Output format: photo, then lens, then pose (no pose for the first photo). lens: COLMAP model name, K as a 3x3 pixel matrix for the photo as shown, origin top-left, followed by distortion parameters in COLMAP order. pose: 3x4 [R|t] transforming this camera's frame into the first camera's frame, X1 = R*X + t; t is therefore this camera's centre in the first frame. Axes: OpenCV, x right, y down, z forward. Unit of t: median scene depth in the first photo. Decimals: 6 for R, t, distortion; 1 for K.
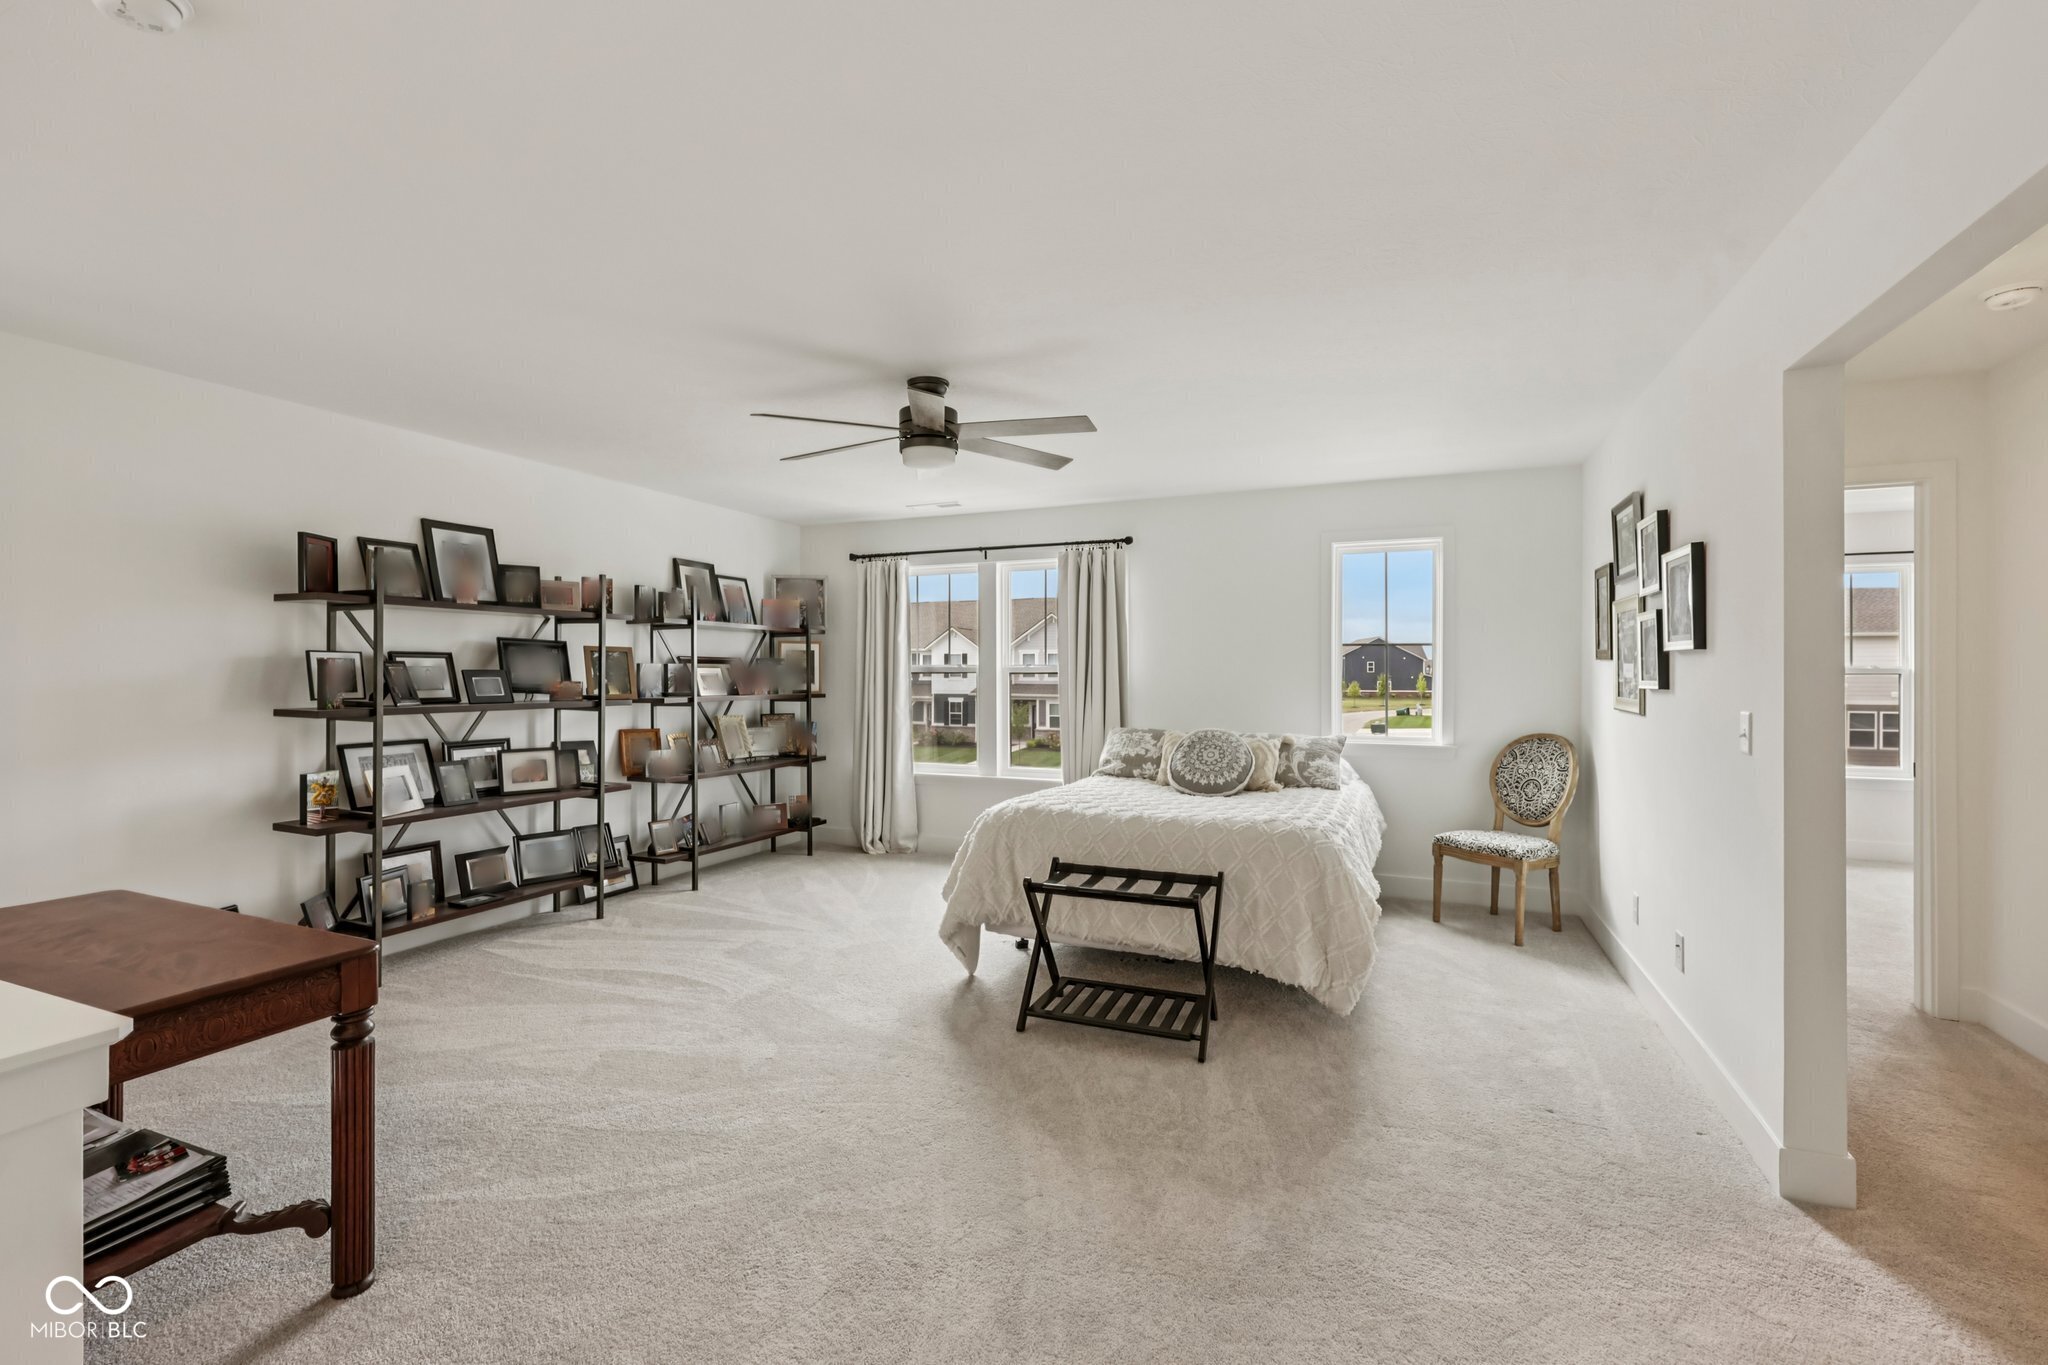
lens RADIAL K [[886.3, 0, 1022.8], [0, 886.3, 678.4], [0, 0, 1]] dist [-0.000869, 0.000276]
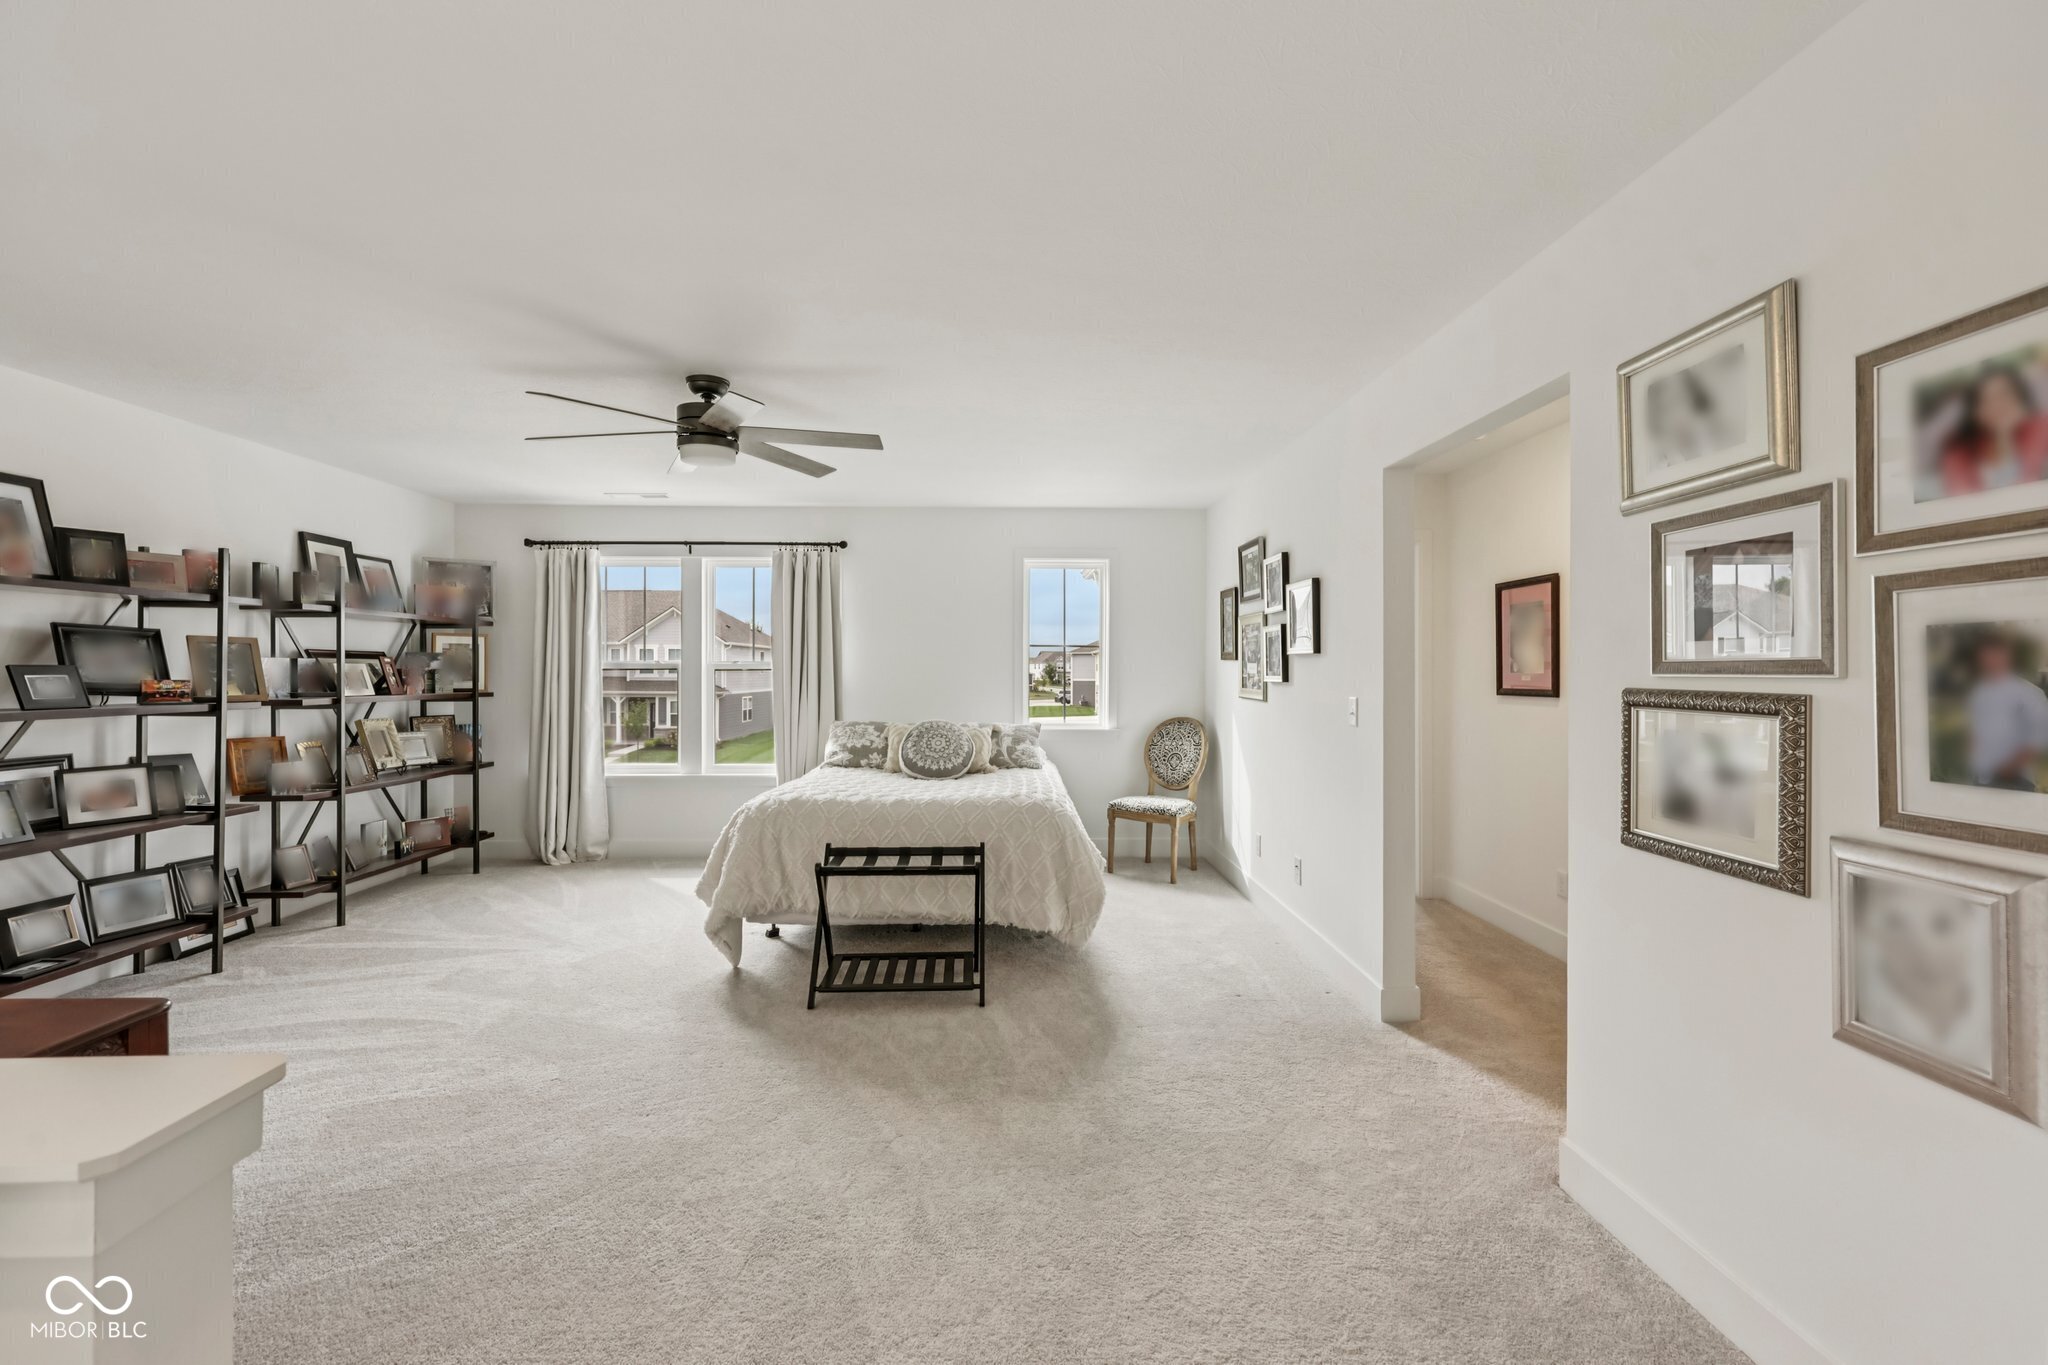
lens RADIAL K [[851.5, 0, 1032.9], [0, 851.5, 673.4], [0, 0, 1]] dist [0.000165, -0.000073]
pose [[0.905075, -0.001182, 0.425251, -0.144041], [0.001698, 0.999998, -0.000834, -0.000546], [-0.425249, 0.001477, 0.905075, -0.024195]]
